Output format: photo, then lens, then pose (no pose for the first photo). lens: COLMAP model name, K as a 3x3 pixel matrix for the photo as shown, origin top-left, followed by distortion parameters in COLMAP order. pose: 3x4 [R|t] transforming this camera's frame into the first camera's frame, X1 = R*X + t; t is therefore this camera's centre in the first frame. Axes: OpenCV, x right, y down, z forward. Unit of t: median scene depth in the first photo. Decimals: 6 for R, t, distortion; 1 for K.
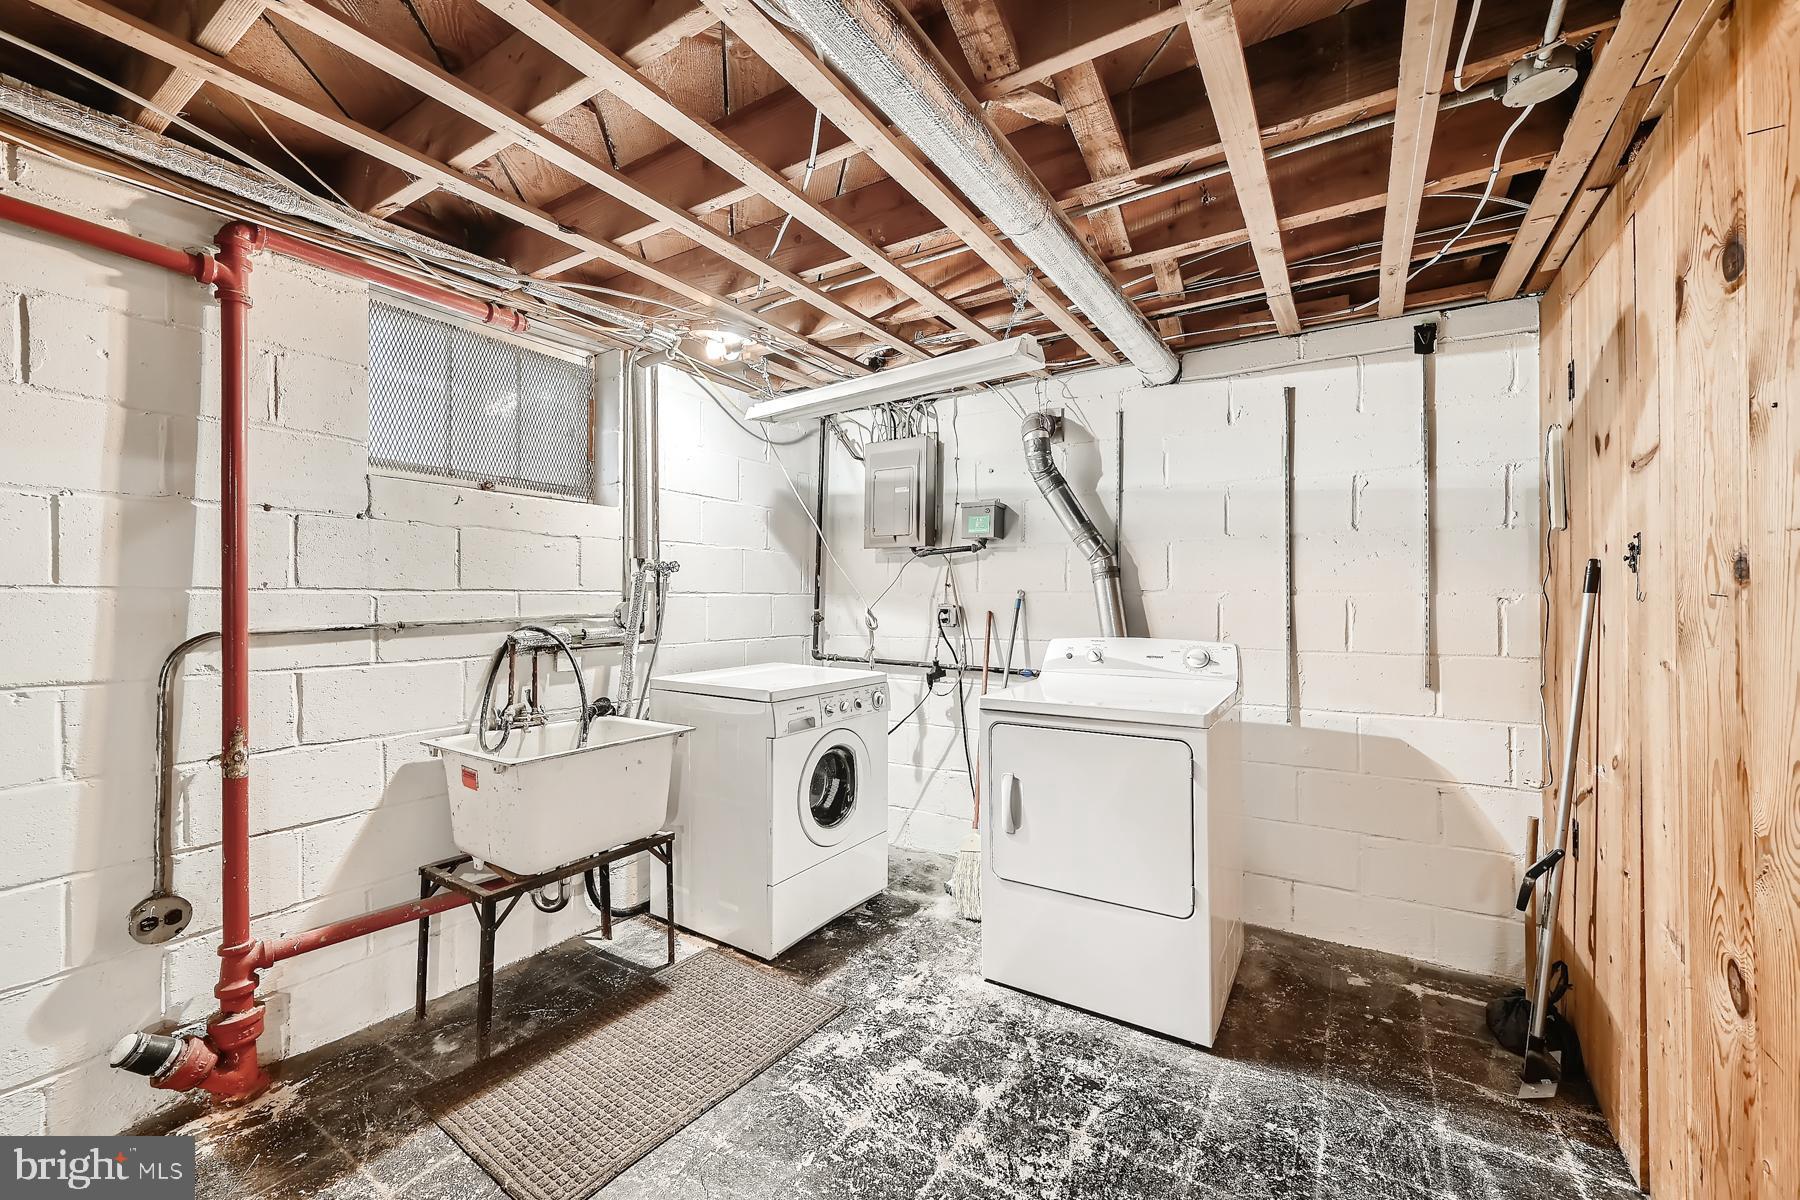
lens RADIAL K [[710.6, 0, 905.6], [0, 710.6, 601.9], [0, 0, 1]] dist [-0.000882, -0.000042]
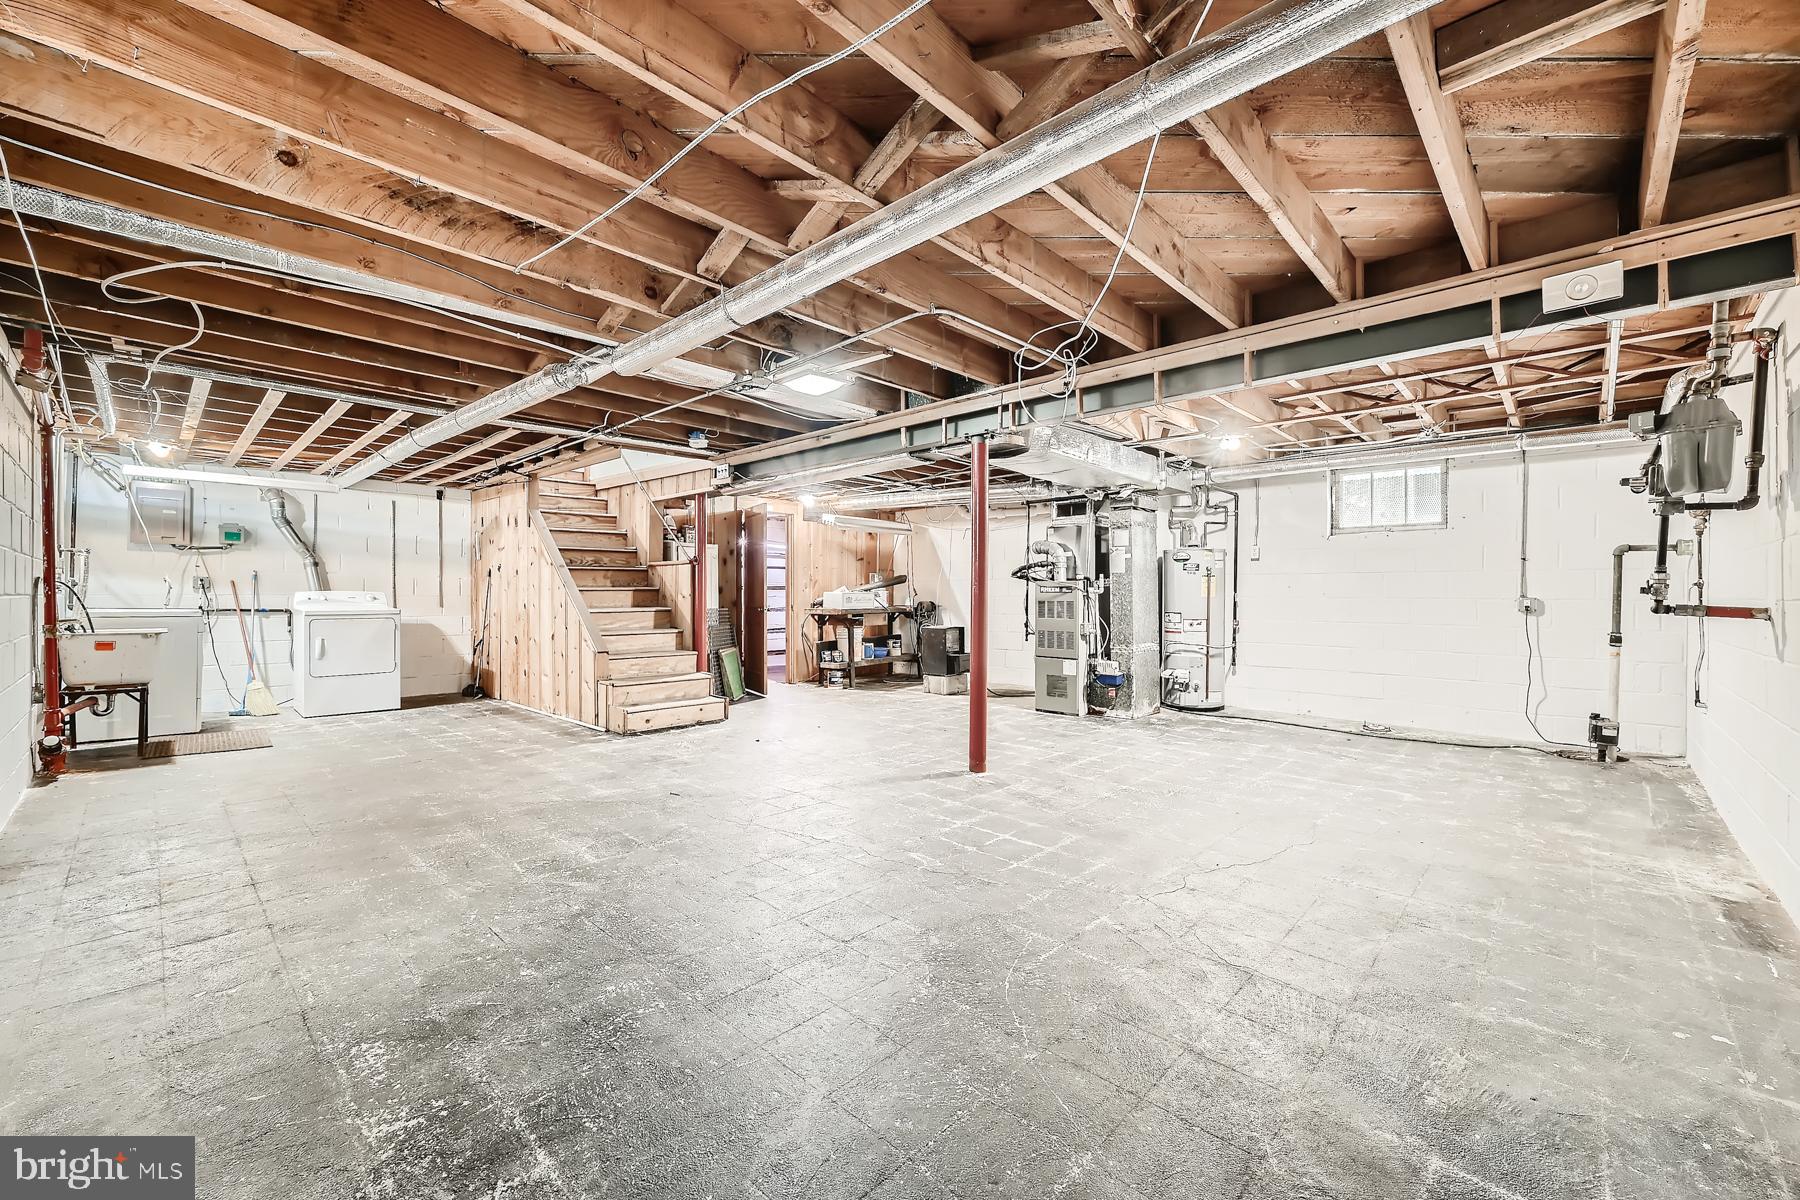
lens RADIAL K [[710.6, 0, 905.6], [0, 710.6, 601.9], [0, 0, 1]] dist [-0.000882, -0.000042]
pose [[0.192364, -0.009896, 0.981274, -1.933847], [-0.003278, 0.999937, 0.010727, 0.059954], [-0.981318, -0.005281, 0.192319, -1.606452]]
